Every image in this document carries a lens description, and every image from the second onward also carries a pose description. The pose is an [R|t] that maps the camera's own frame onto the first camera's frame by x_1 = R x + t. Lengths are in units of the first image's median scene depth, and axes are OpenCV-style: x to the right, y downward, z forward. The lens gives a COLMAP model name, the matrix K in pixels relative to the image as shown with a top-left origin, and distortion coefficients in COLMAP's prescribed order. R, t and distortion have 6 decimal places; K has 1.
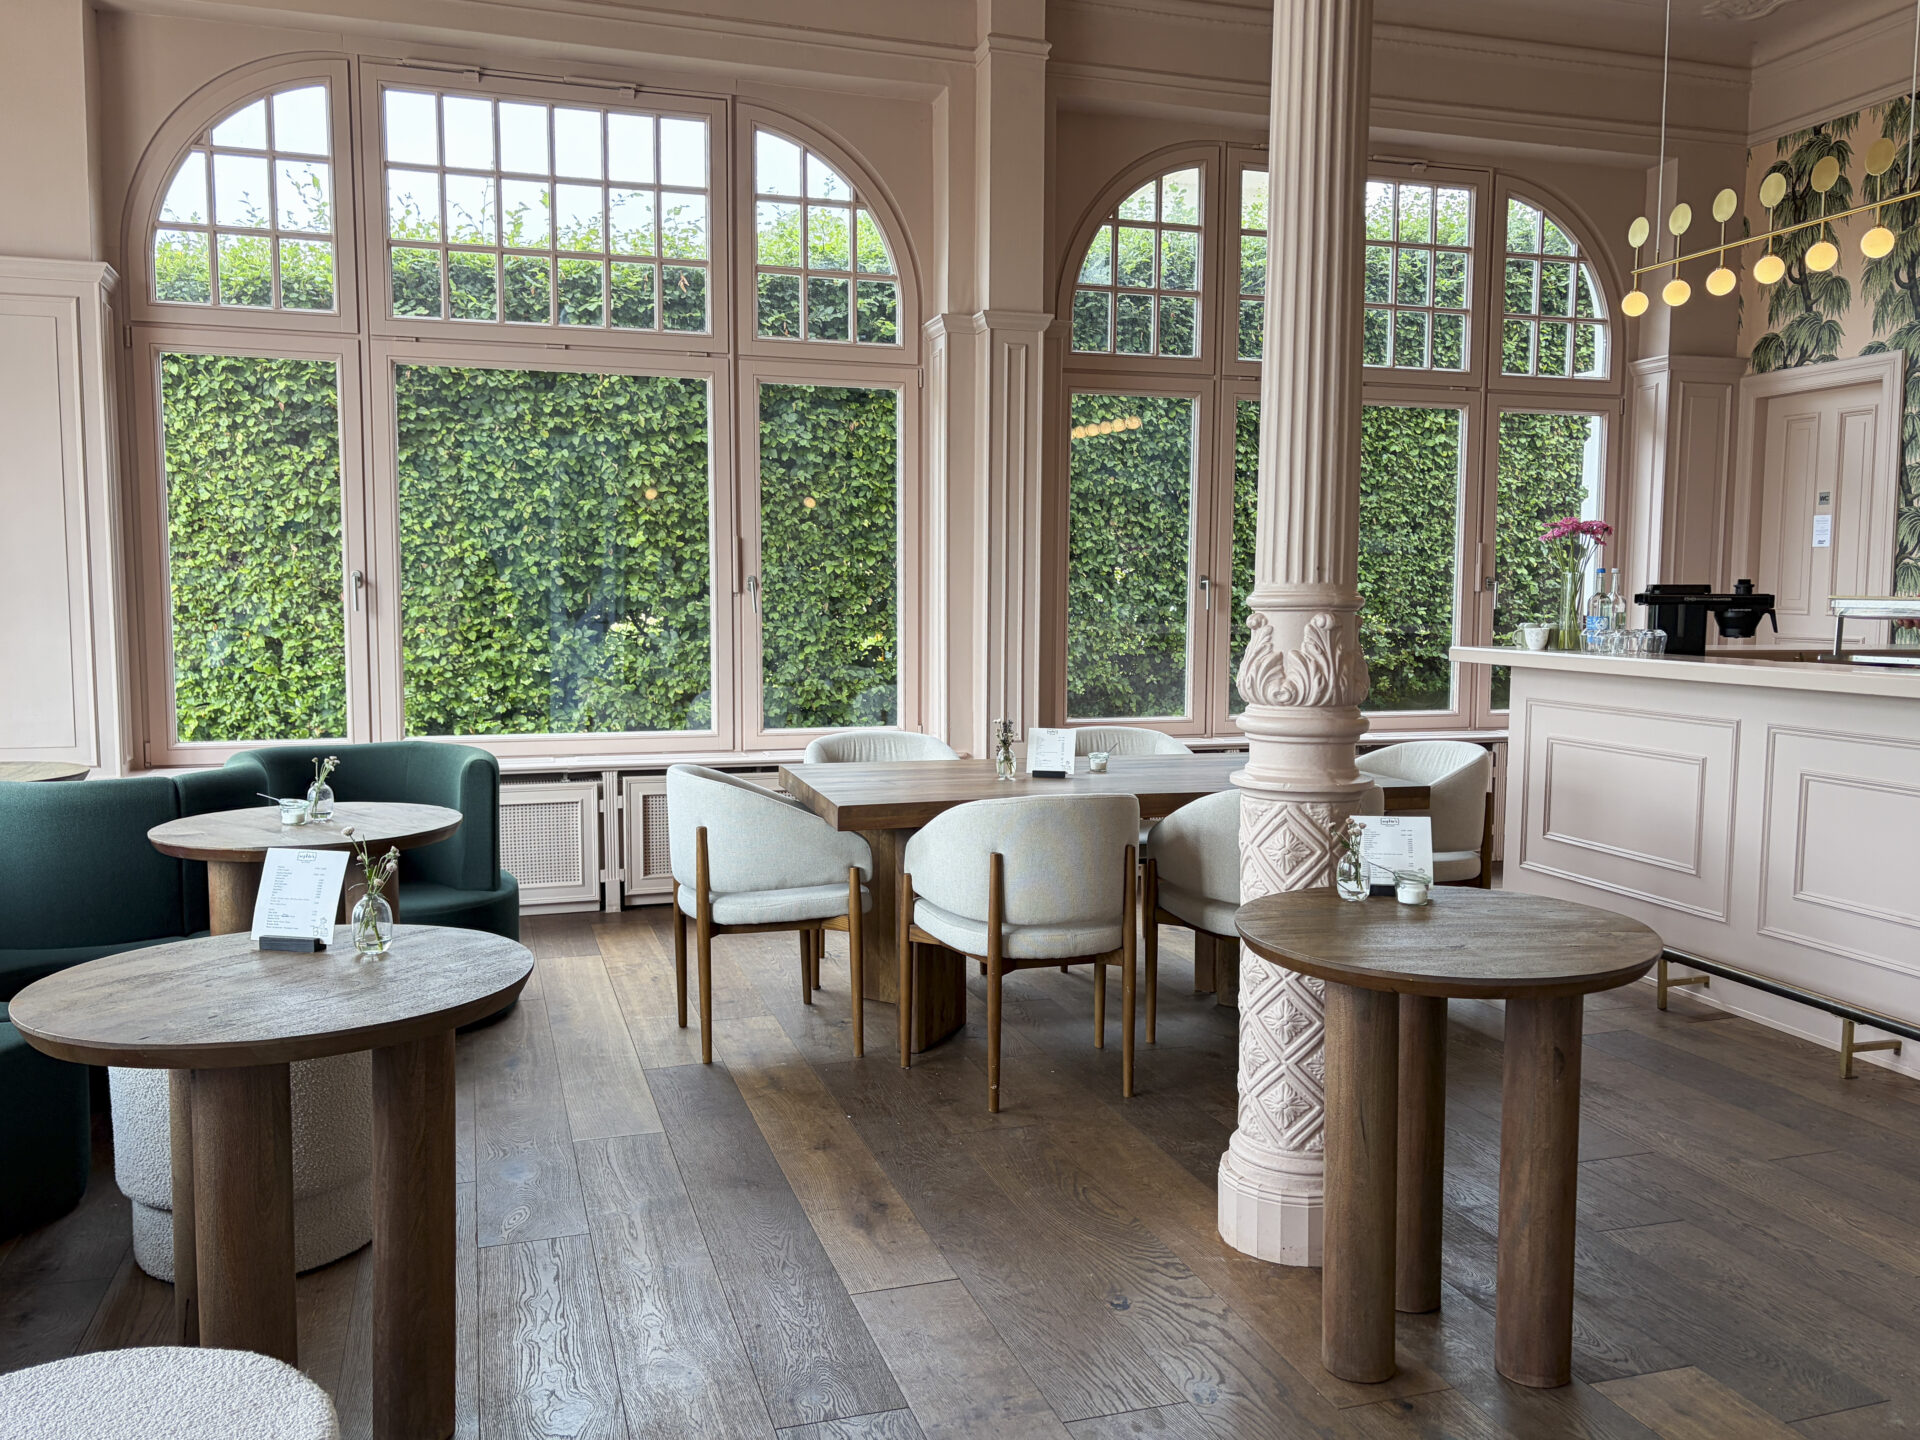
lens RADIAL K [[1475.6, 0, 957.9], [0, 1475.6, 723.4], [0, 0, 1]] dist [0.029444, 0.005265]
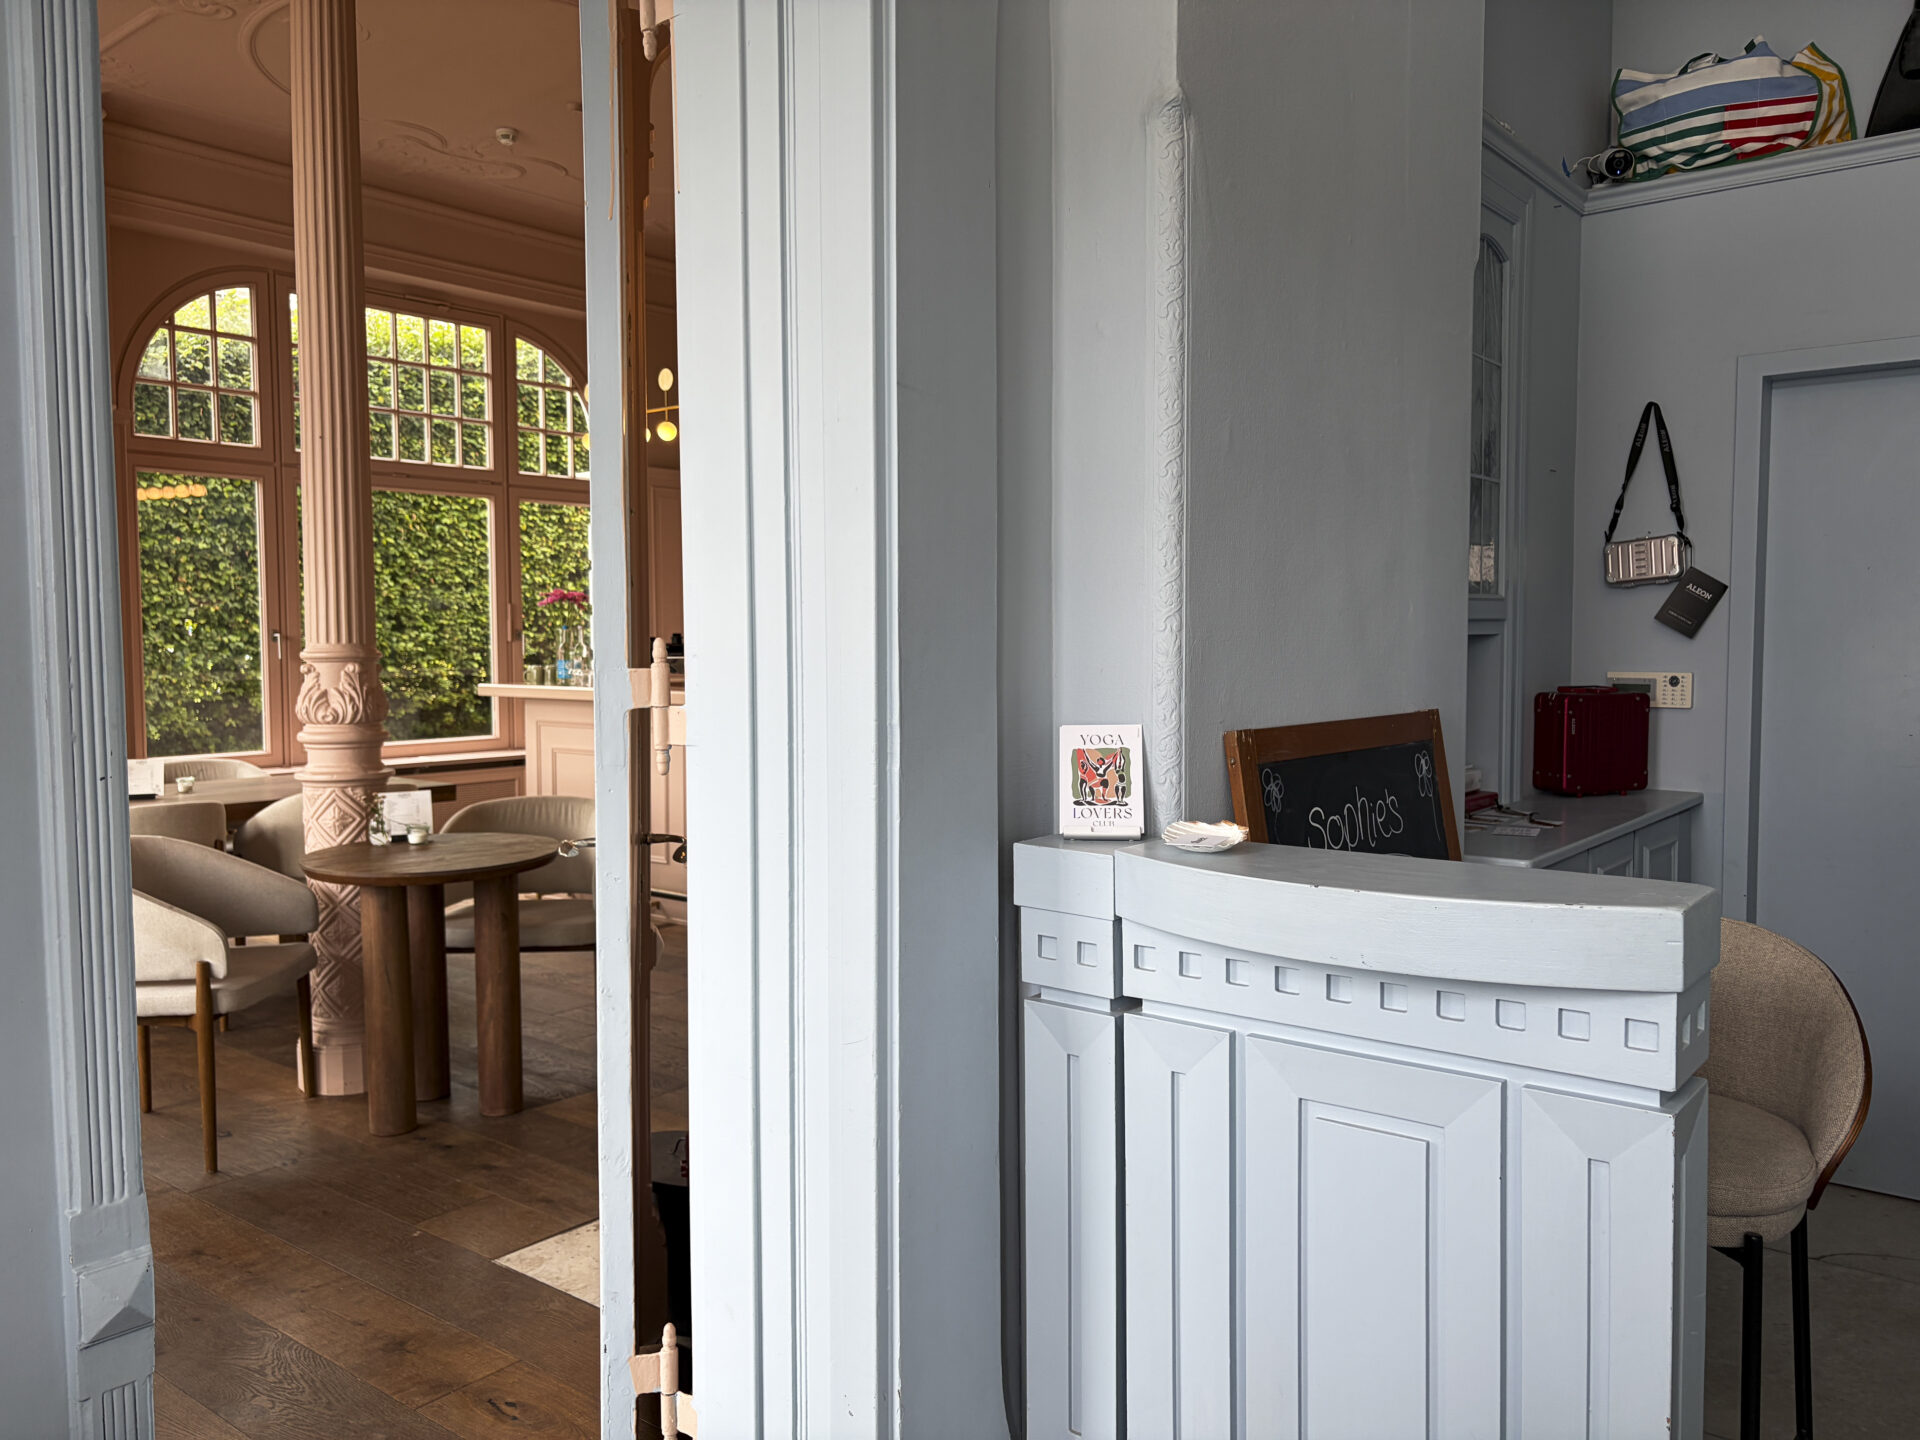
lens RADIAL K [[1475.6, 0, 958.1], [0, 1475.6, 719.7], [0, 0, 1]] dist [0.029444, 0.005265]
pose [[0.831758, -0.040422, 0.553664, -0.033231], [0.057532, 0.998252, -0.013549, 0.015919], [-0.552148, 0.043123, 0.832630, -0.243807]]
